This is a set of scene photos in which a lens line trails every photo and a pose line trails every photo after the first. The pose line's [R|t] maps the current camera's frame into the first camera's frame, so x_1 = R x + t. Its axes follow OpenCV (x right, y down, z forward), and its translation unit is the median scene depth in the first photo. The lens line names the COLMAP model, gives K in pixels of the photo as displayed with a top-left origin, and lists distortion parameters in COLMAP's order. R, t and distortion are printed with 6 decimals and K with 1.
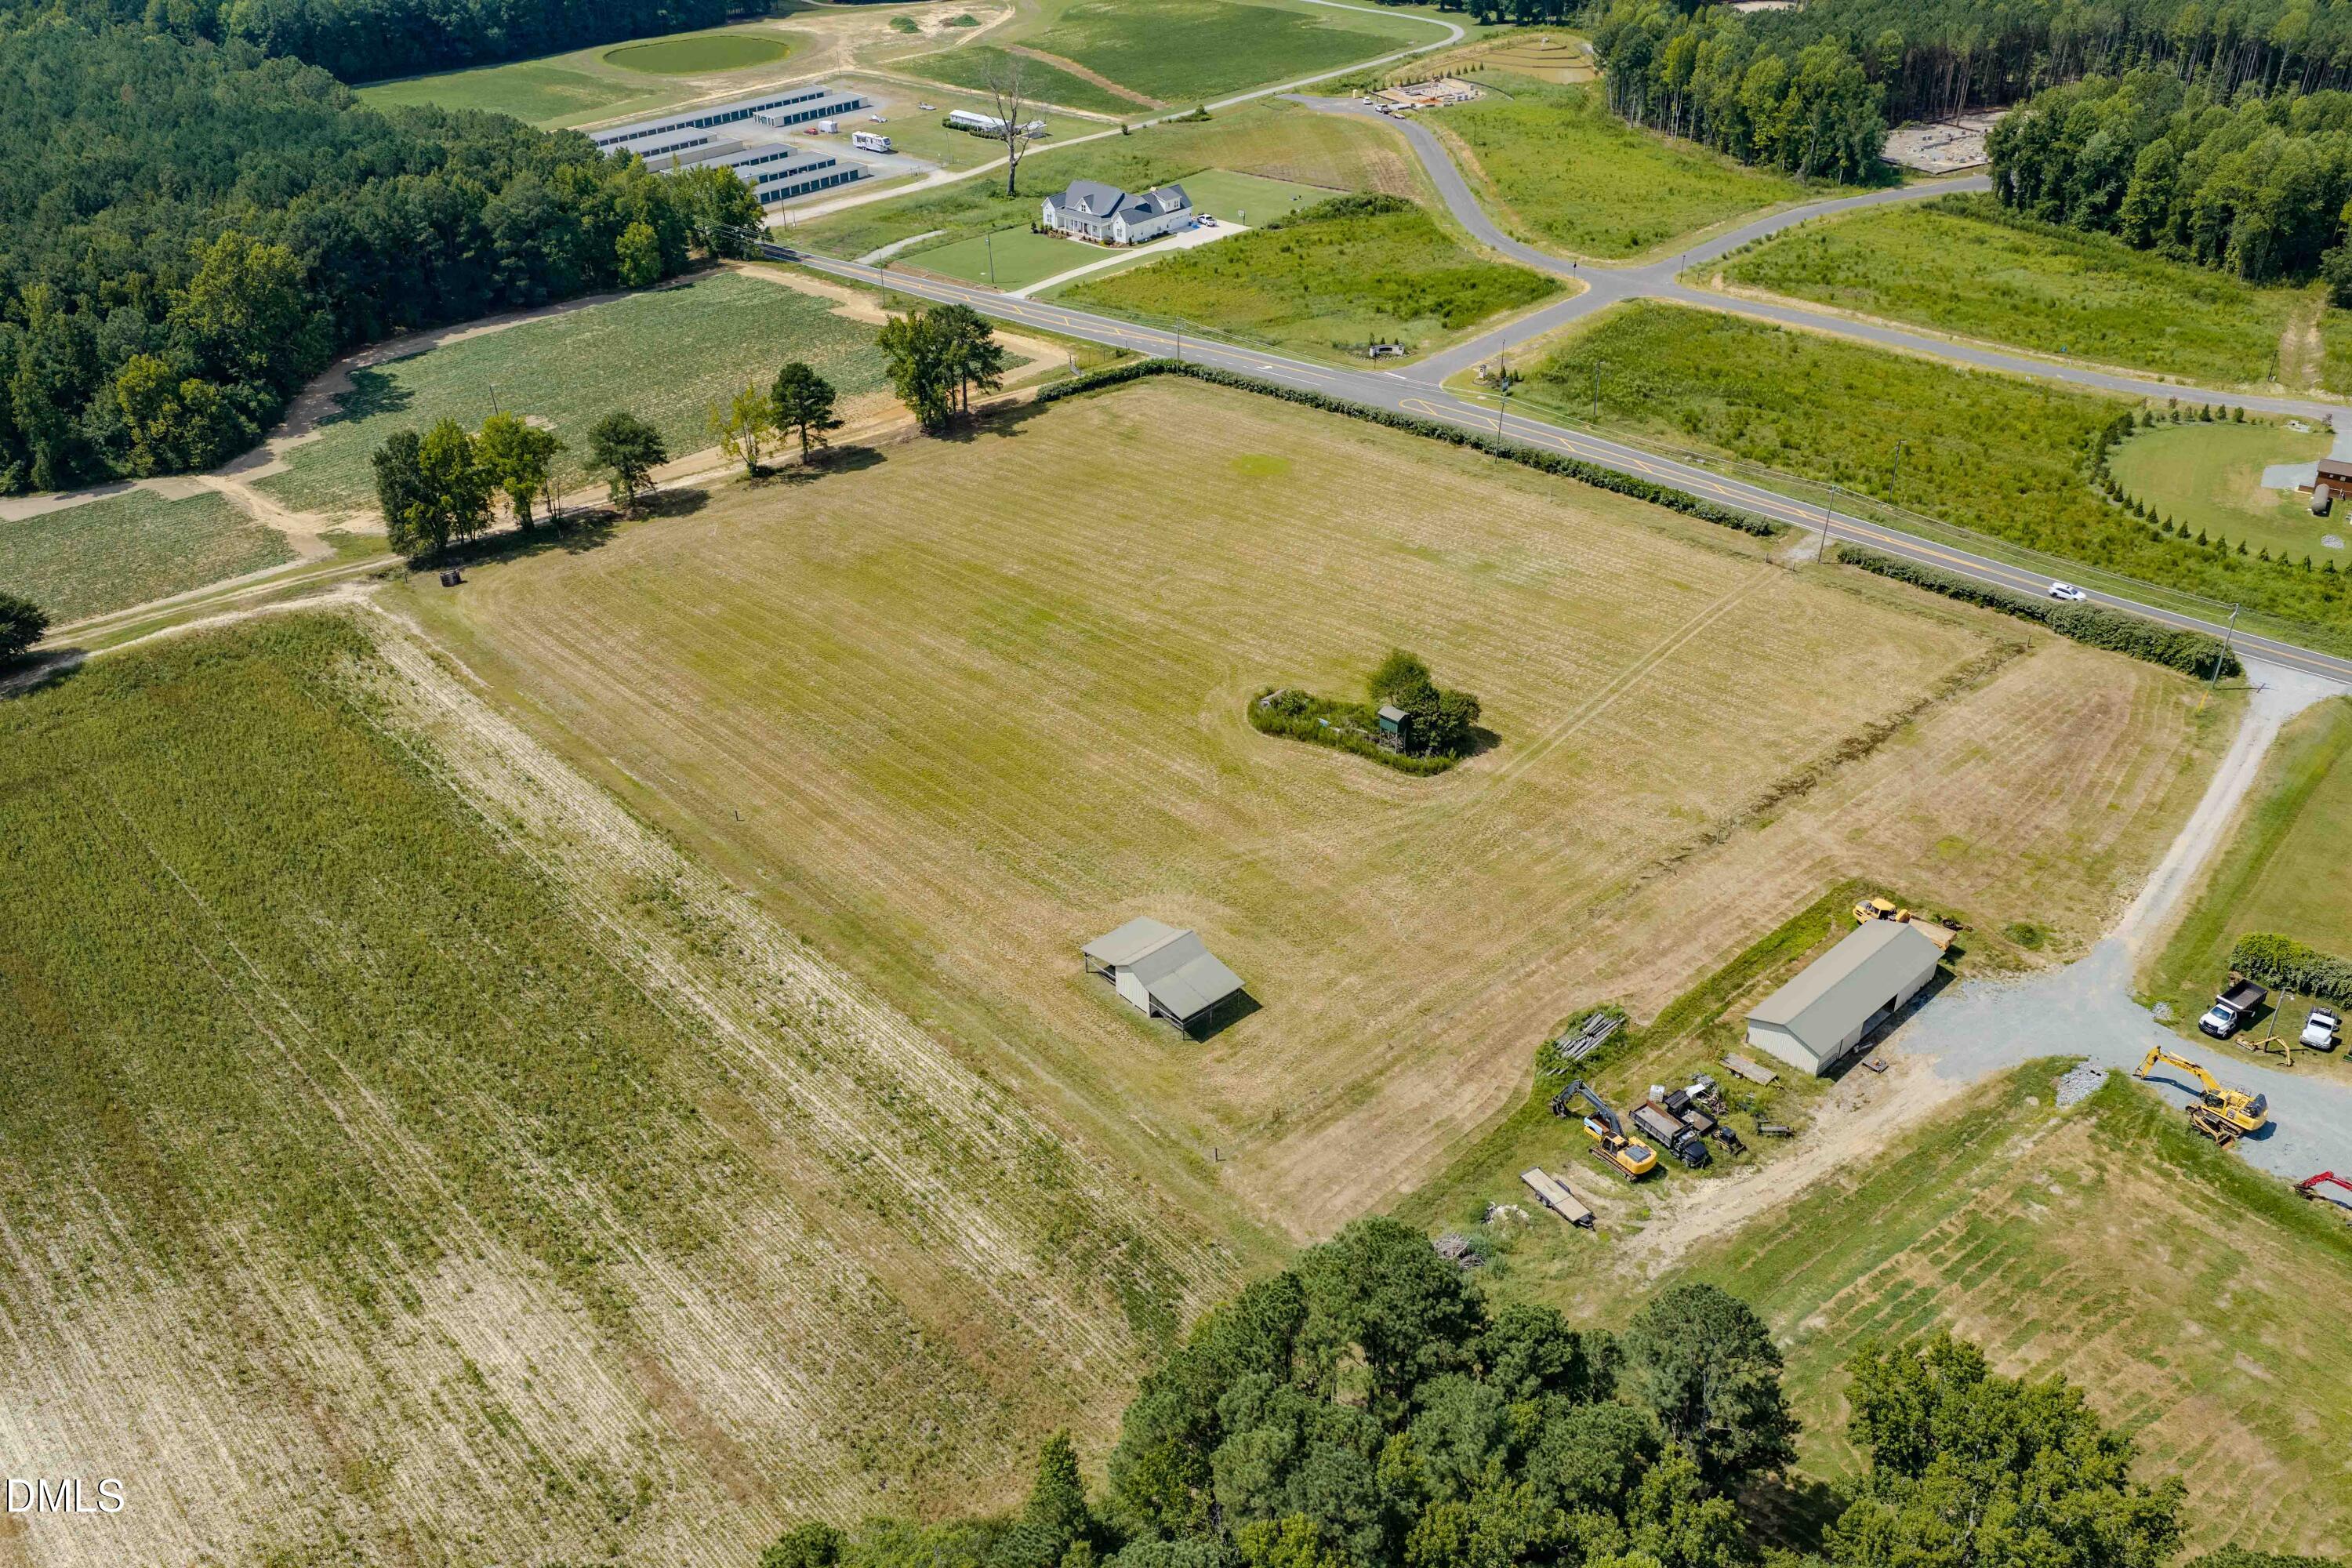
lens RADIAL K [[1954.7, 0, 1178.0], [0, 1954.7, 781.5], [0, 0, 1]] dist [0.010663, -0.018964]
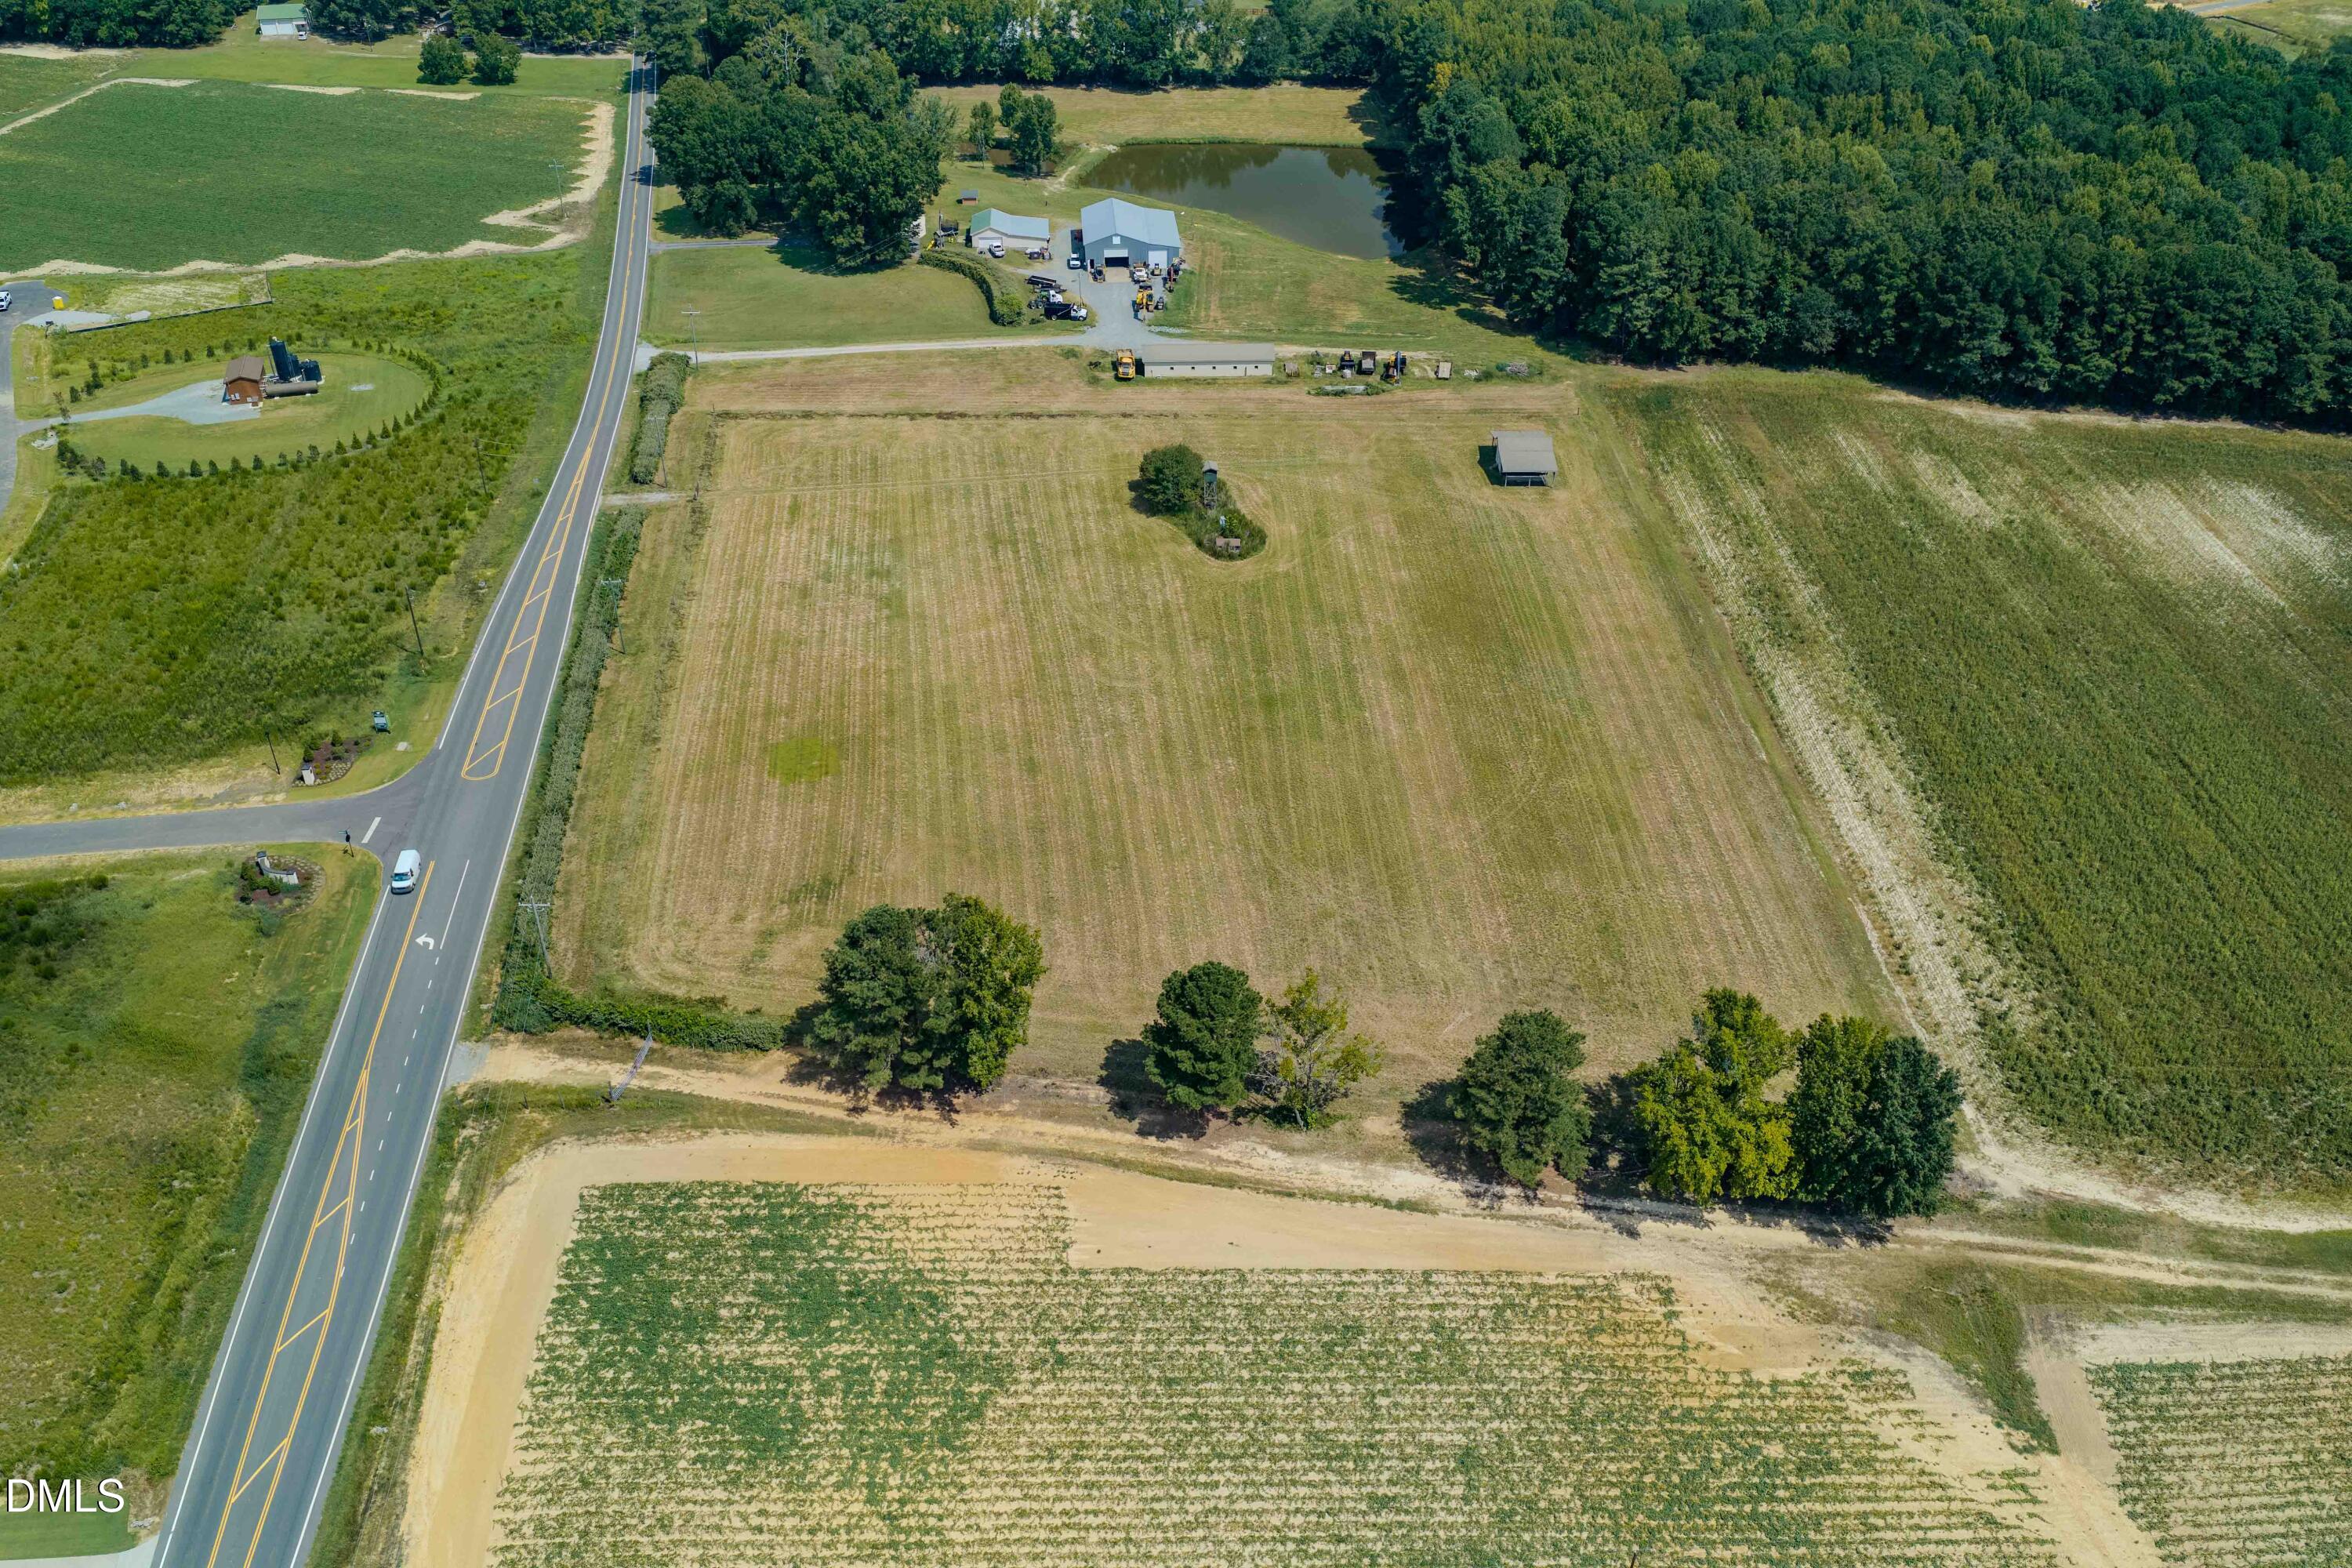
lens RADIAL K [[1954.7, 0, 1180.9], [0, 1954.7, 783.8], [0, 0, 1]] dist [0.010663, -0.018964]
pose [[-0.749634, -0.347511, 0.563281, -0.486795], [0.353617, 0.509117, 0.784701, -0.685546], [-0.559468, 0.787424, -0.258765, 1.102922]]
